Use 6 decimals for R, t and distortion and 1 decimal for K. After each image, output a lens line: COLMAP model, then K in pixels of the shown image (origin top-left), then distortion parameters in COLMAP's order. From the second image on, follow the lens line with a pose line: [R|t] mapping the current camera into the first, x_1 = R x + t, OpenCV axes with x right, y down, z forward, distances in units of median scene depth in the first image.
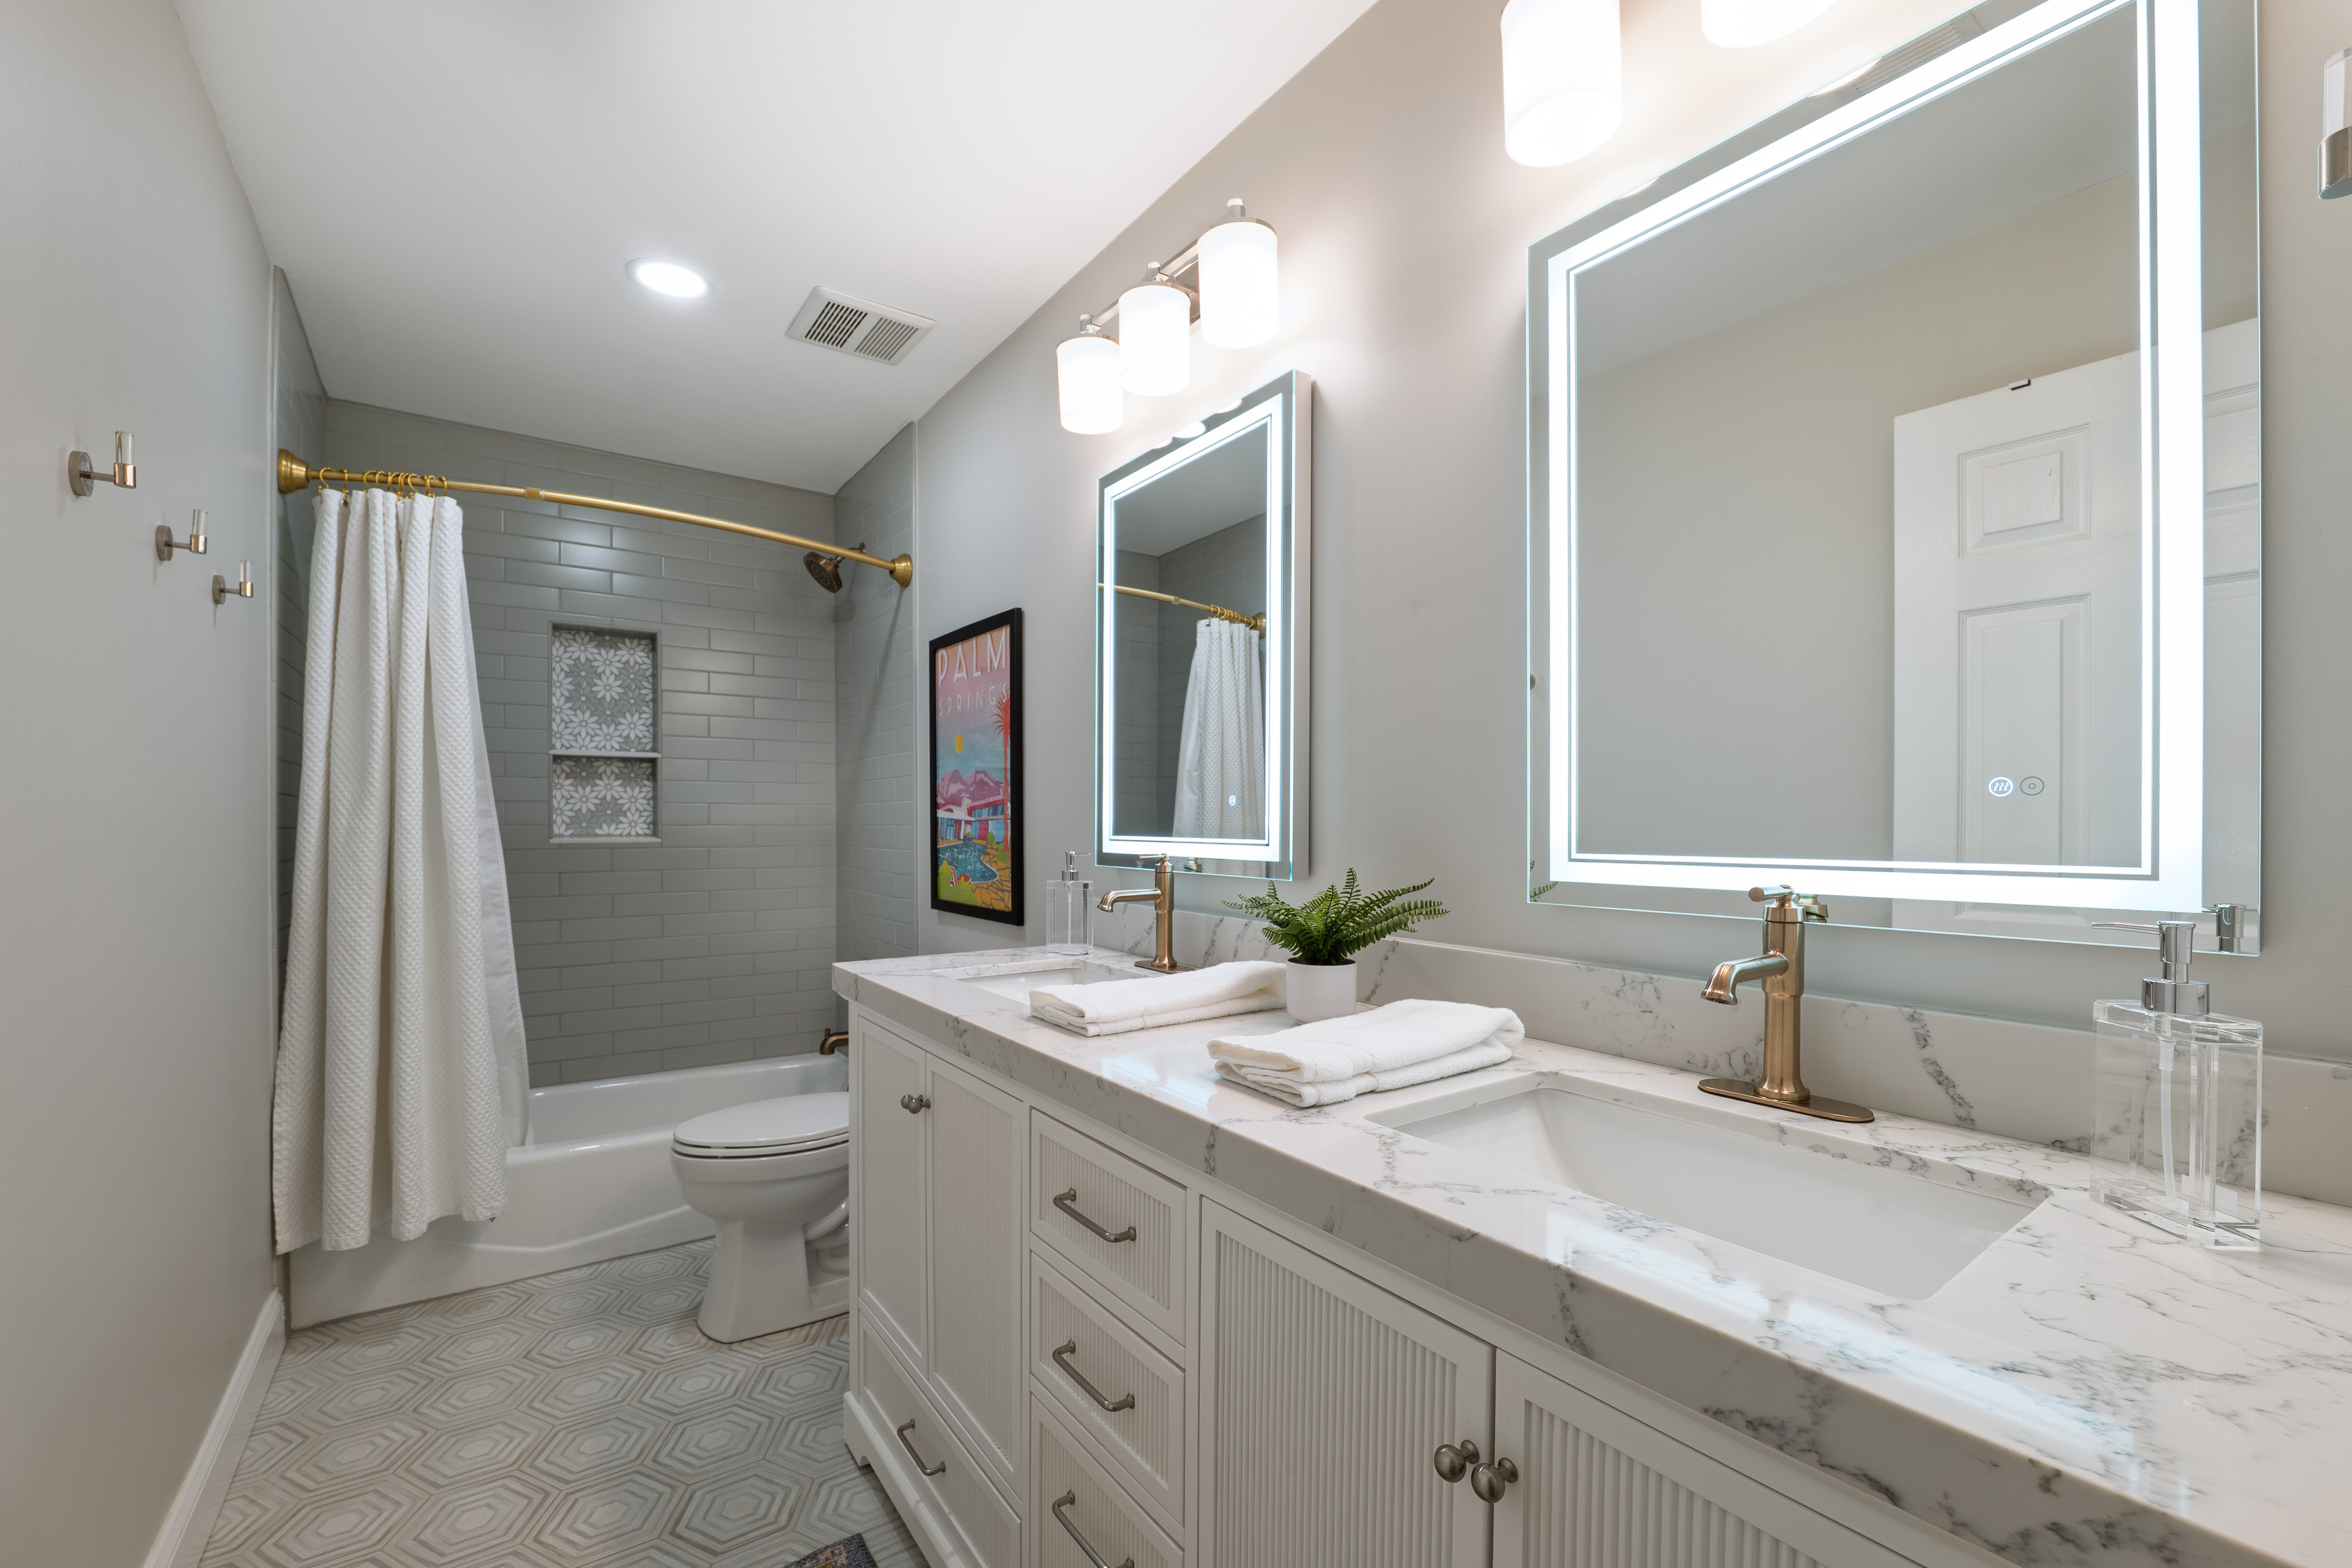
lens RADIAL K [[962.2, 0, 1160.2], [0, 962.2, 824.8], [0, 0, 1]] dist [-0.013117, -0.000838]
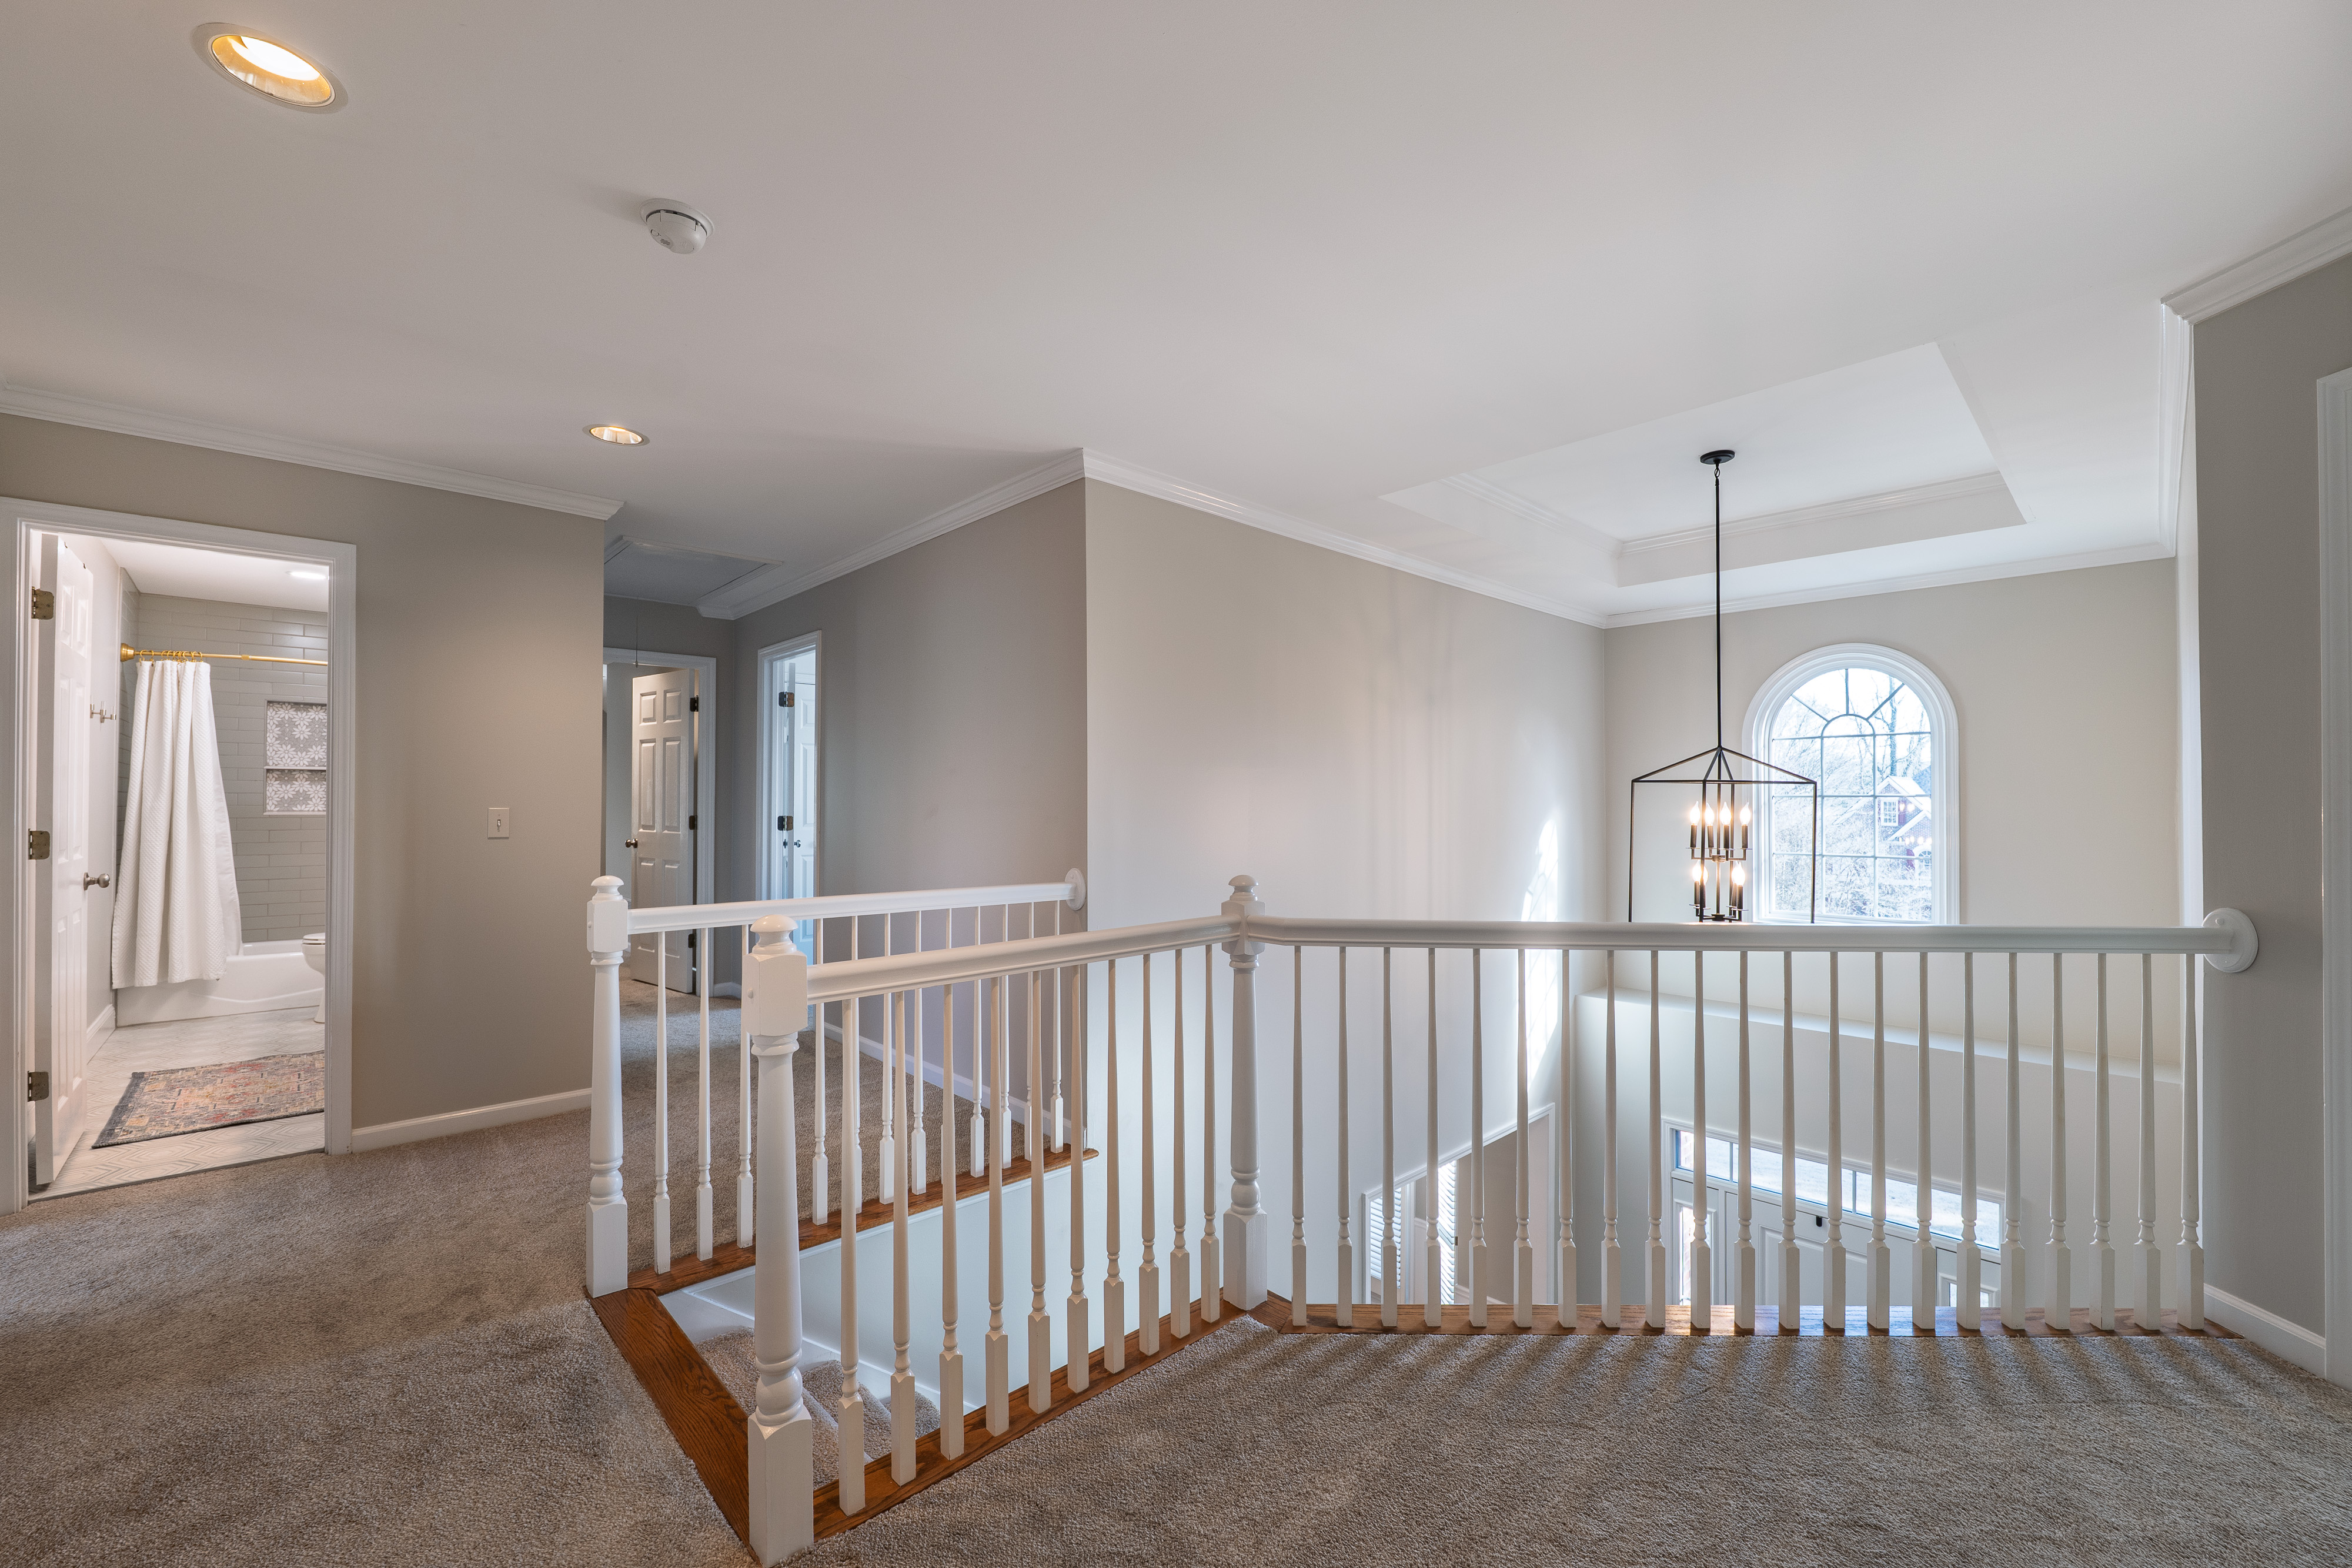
lens RADIAL K [[962.2, 0, 1177.1], [0, 962.2, 787.3], [0, 0, 1]] dist [-0.013117, -0.000838]
pose [[0.990274, 0.004806, 0.139049, 1.230114], [-0.001974, 0.999788, -0.020502, -0.000737], [-0.139118, 0.020028, 0.990073, -1.541204]]
